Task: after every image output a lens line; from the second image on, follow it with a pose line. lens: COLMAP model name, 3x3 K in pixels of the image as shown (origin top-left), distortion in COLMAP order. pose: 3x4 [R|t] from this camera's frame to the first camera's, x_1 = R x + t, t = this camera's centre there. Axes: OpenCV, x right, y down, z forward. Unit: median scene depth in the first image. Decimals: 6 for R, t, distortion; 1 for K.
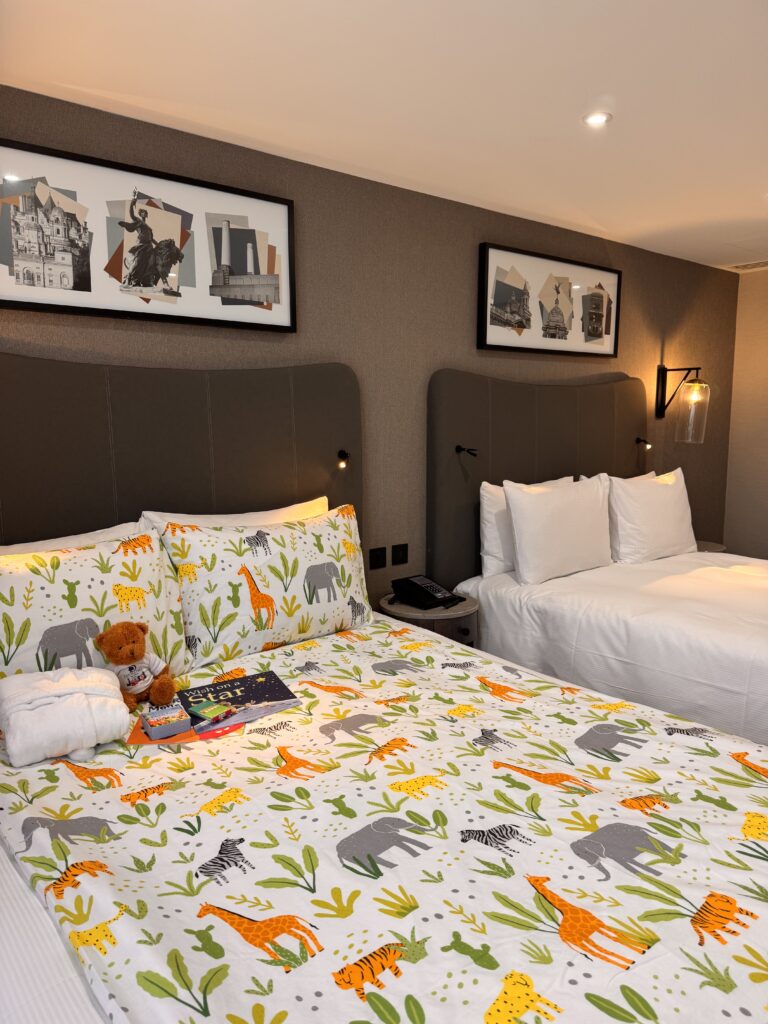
lens RADIAL K [[720.0, 0, 399.5], [0, 720.0, 504.2], [0, 0, 1]] dist [0.160374, -0.266873]
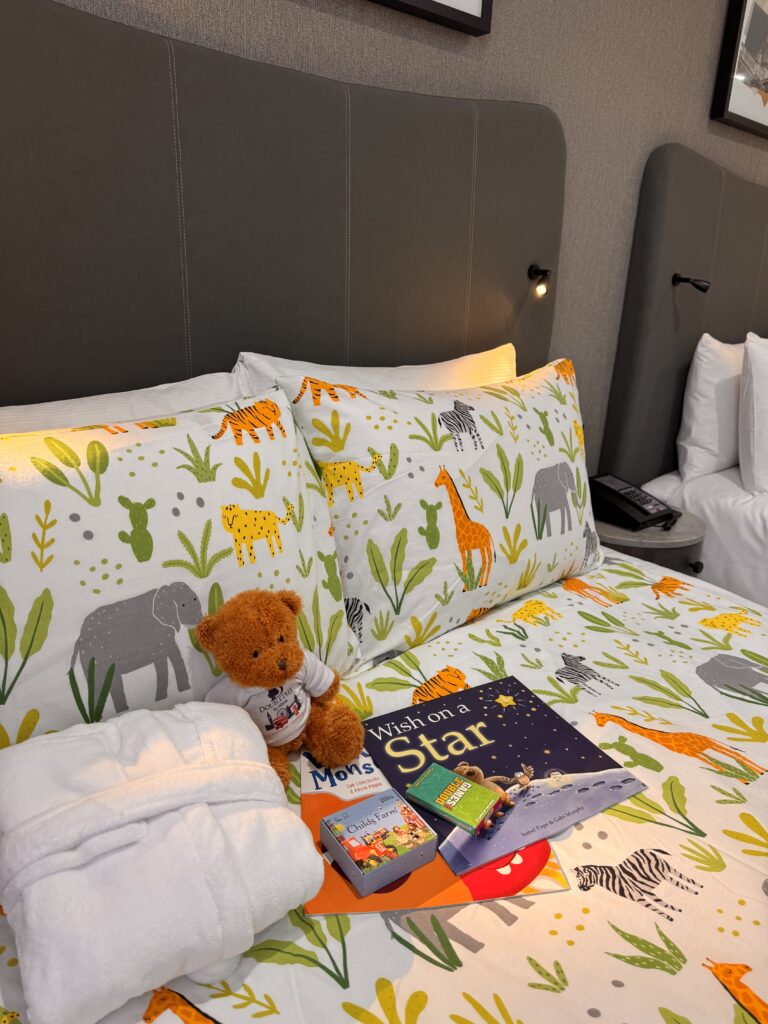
lens RADIAL K [[720.0, 0, 399.5], [0, 720.0, 504.2], [0, 0, 1]] dist [0.160374, -0.266873]
pose [[0.998619, 0.040296, 0.033708, -0.268371], [-0.045771, 0.982285, 0.181718, 0.017407], [-0.025788, -0.183010, 0.982773, 0.497708]]
